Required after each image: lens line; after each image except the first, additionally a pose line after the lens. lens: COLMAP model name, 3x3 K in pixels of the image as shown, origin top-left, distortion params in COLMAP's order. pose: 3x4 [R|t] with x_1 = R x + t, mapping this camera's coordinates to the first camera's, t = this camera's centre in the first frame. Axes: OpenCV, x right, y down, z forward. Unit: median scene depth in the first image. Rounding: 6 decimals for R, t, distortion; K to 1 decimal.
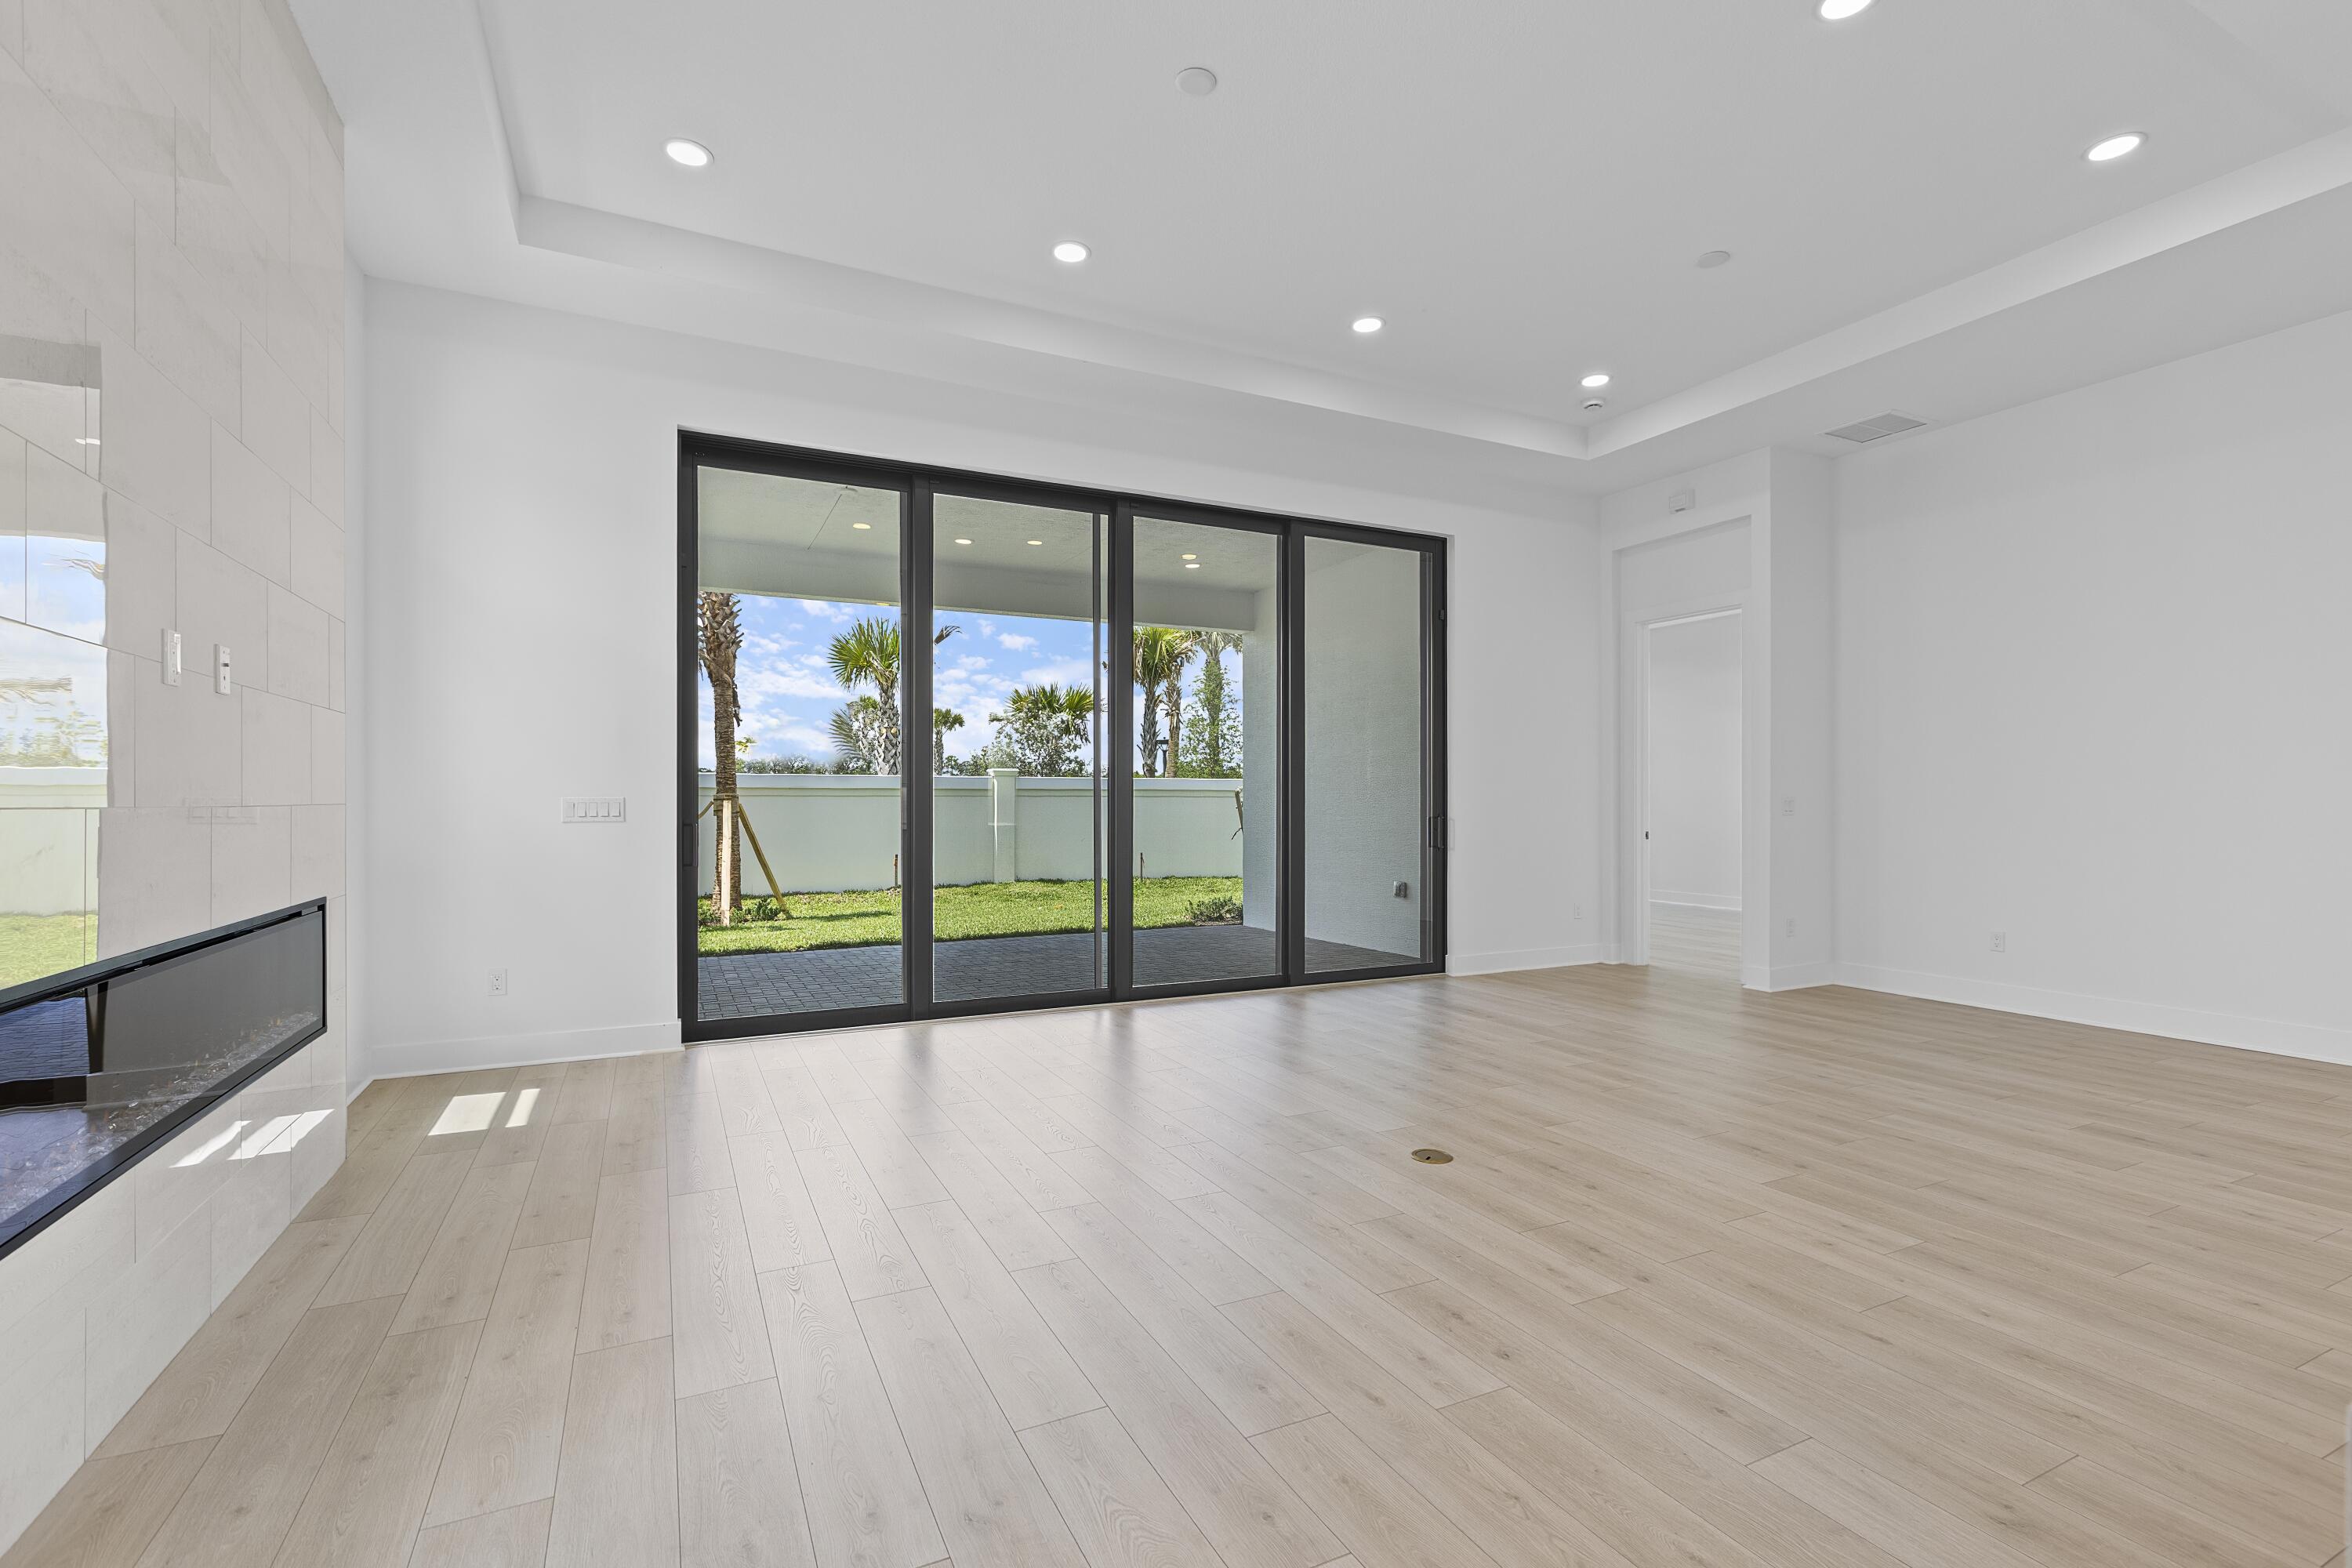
lens RADIAL K [[1062.8, 0, 1176.0], [0, 1062.8, 784.0], [0, 0, 1]] dist [0.002955, 0.000288]
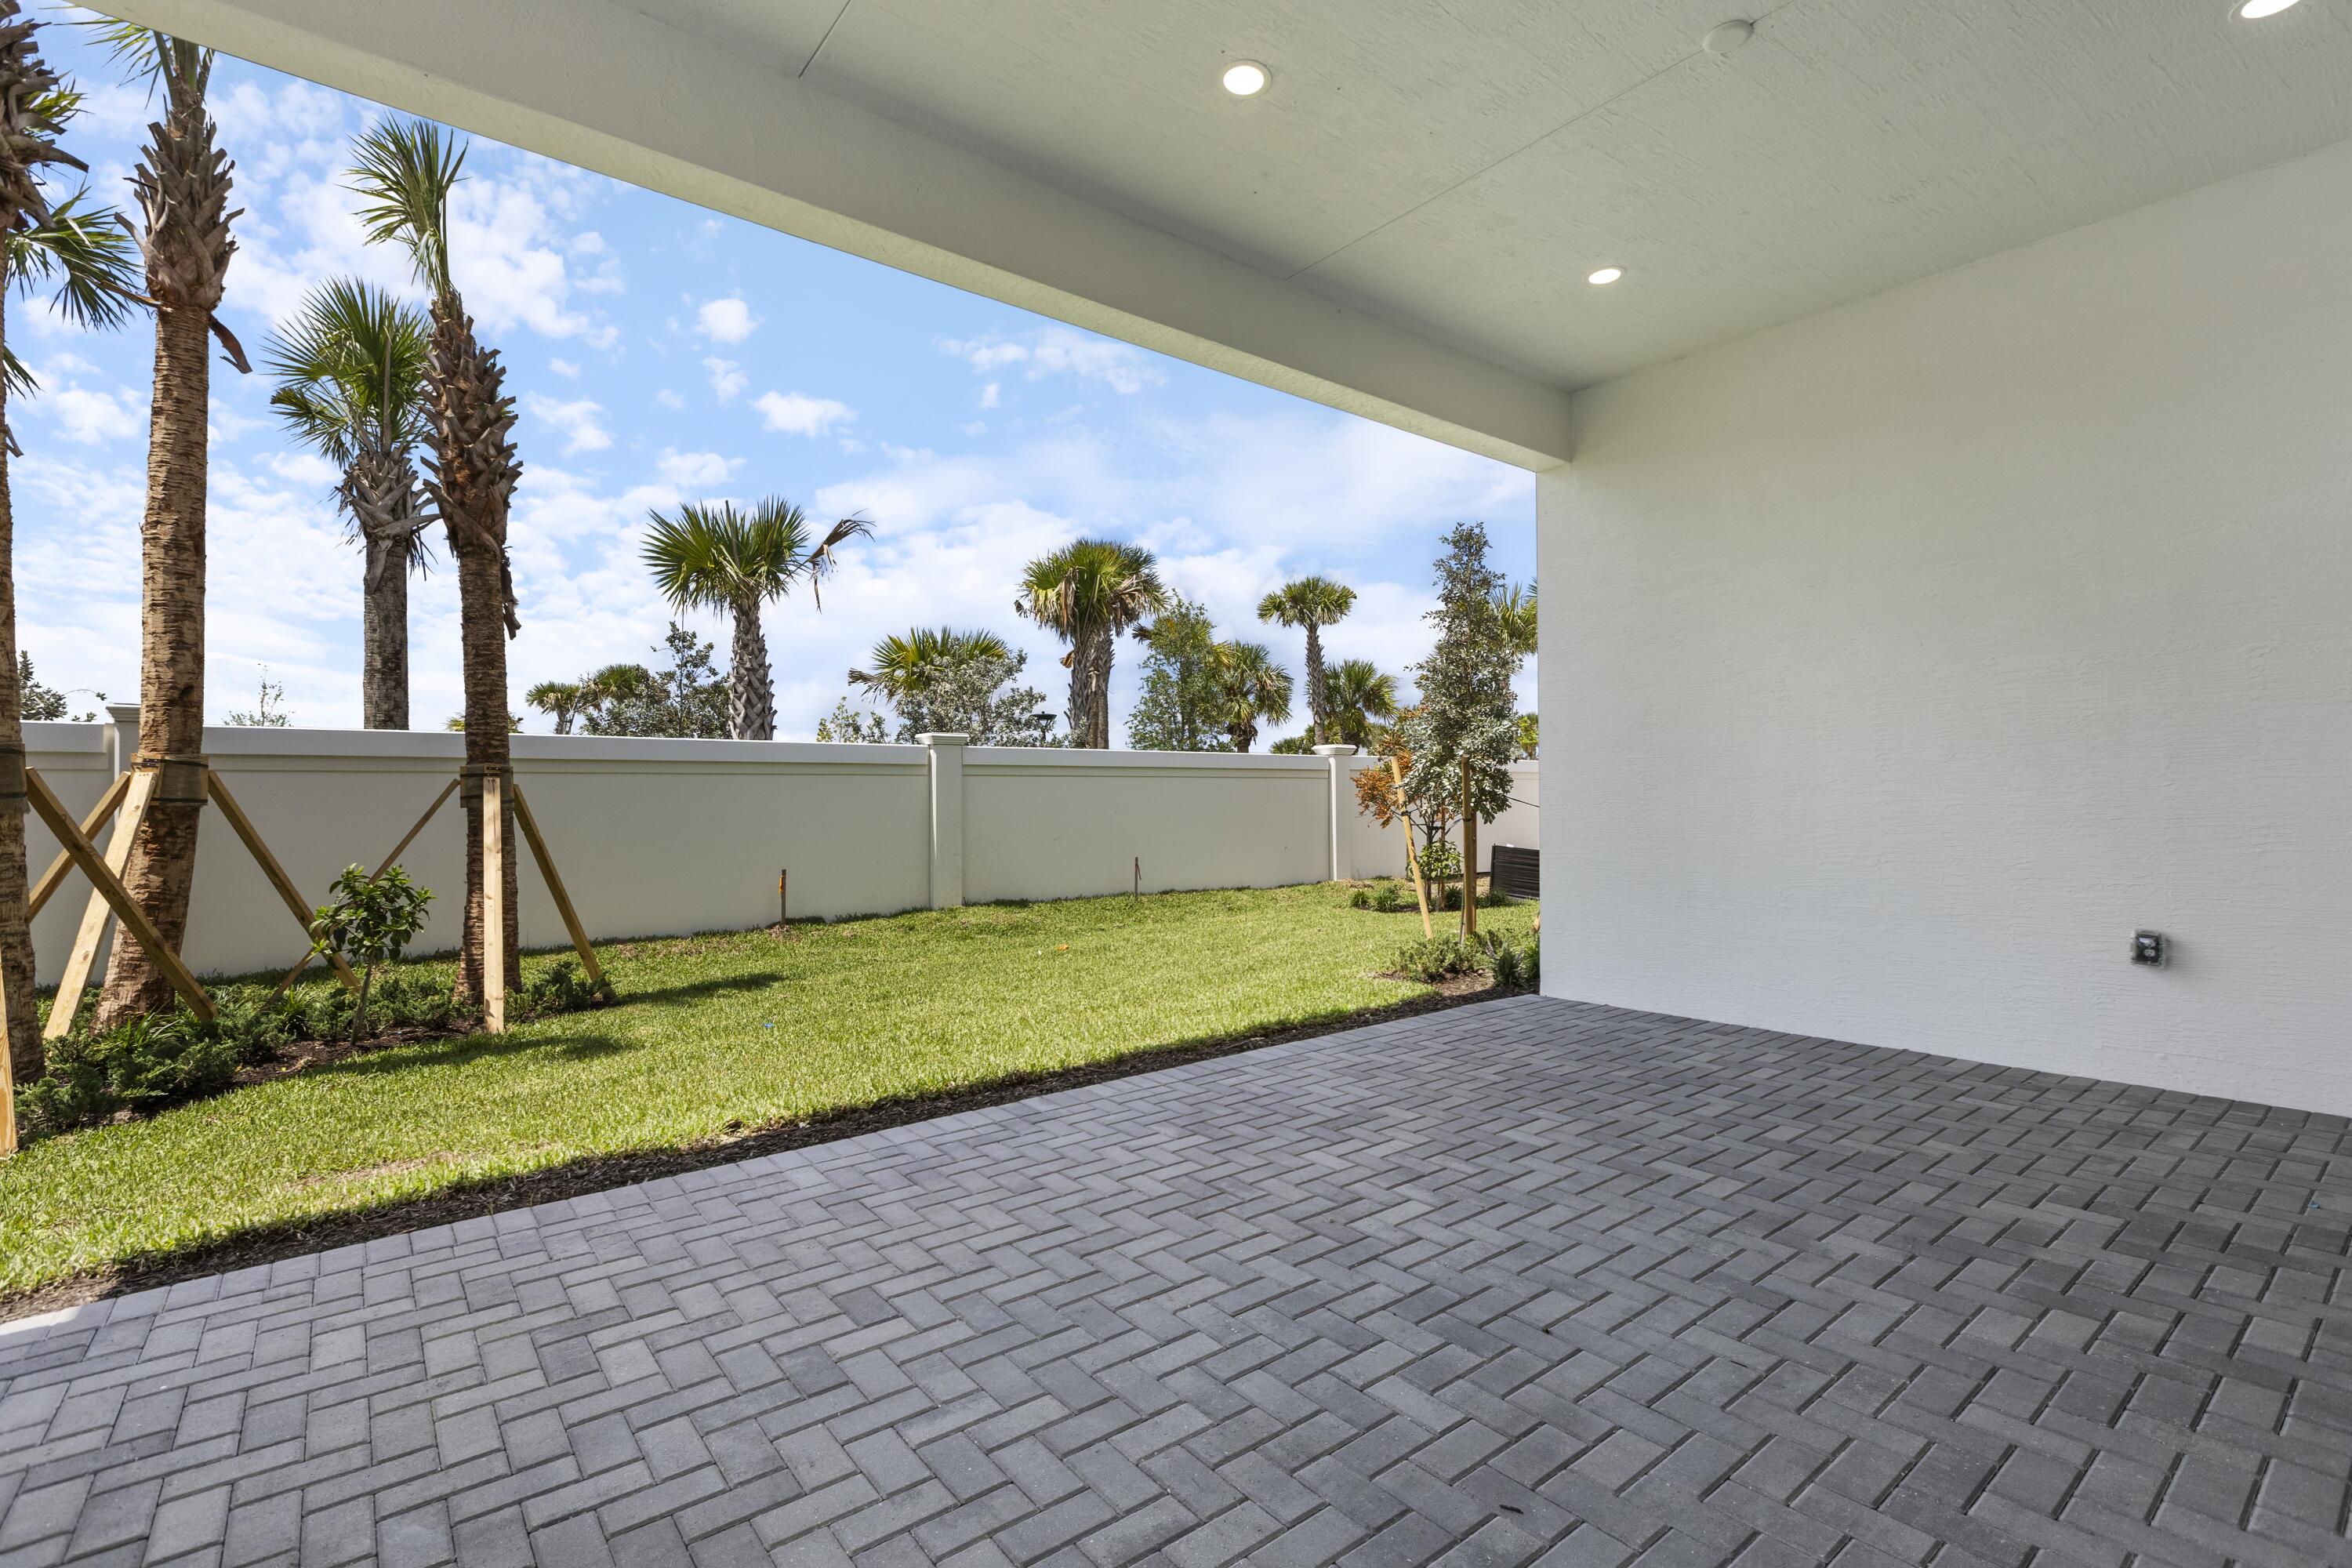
lens RADIAL K [[1065.0, 0, 1176.0], [0, 1065.0, 784.0], [0, 0, 1]] dist [0.002471, -0.000976]
pose [[0.977685, -0.002304, 0.210063, -0.198571], [0.000812, 0.999974, 0.007189, 0.014898], [-0.210074, -0.006858, 0.977661, 0.408108]]
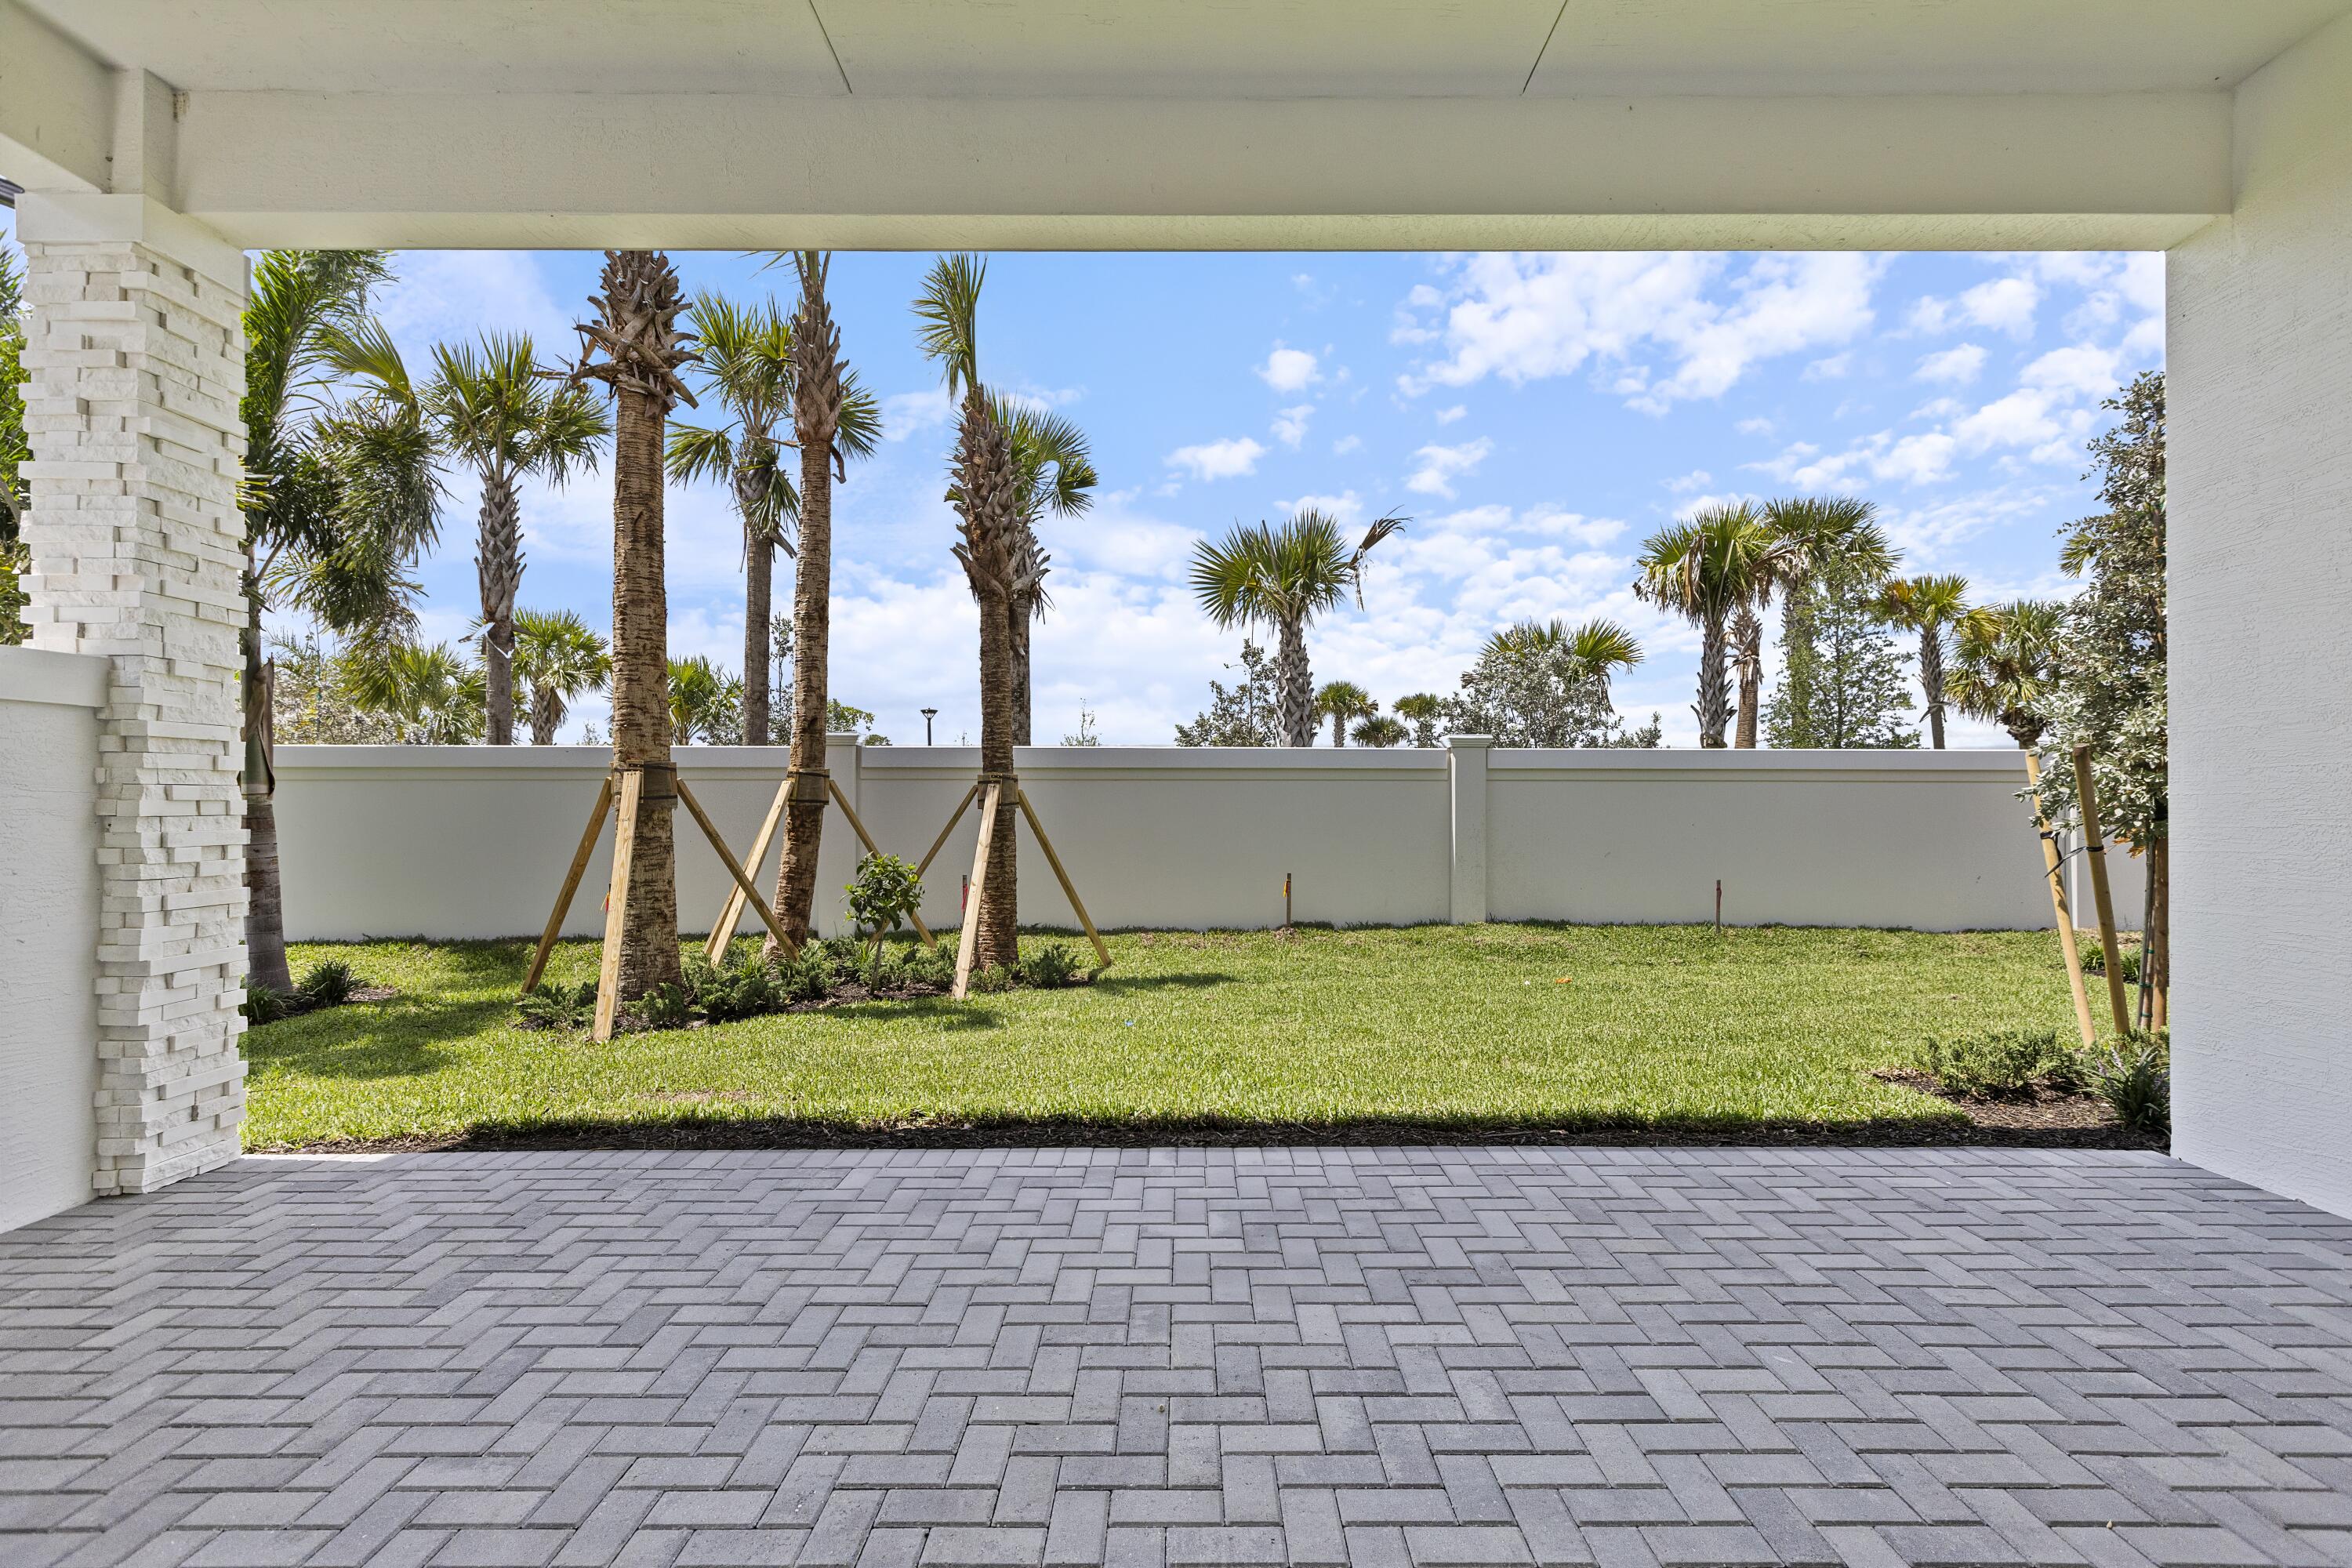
lens RADIAL K [[1055.0, 0, 1181.3], [0, 1055.0, 794.4], [0, 0, 1]] dist [0.003807, -0.000360]
pose [[0.897098, -0.000103, -0.441831, -0.051772], [0.004885, 0.999941, 0.009684, 0.015489], [0.441804, -0.010846, 0.897046, 0.479729]]
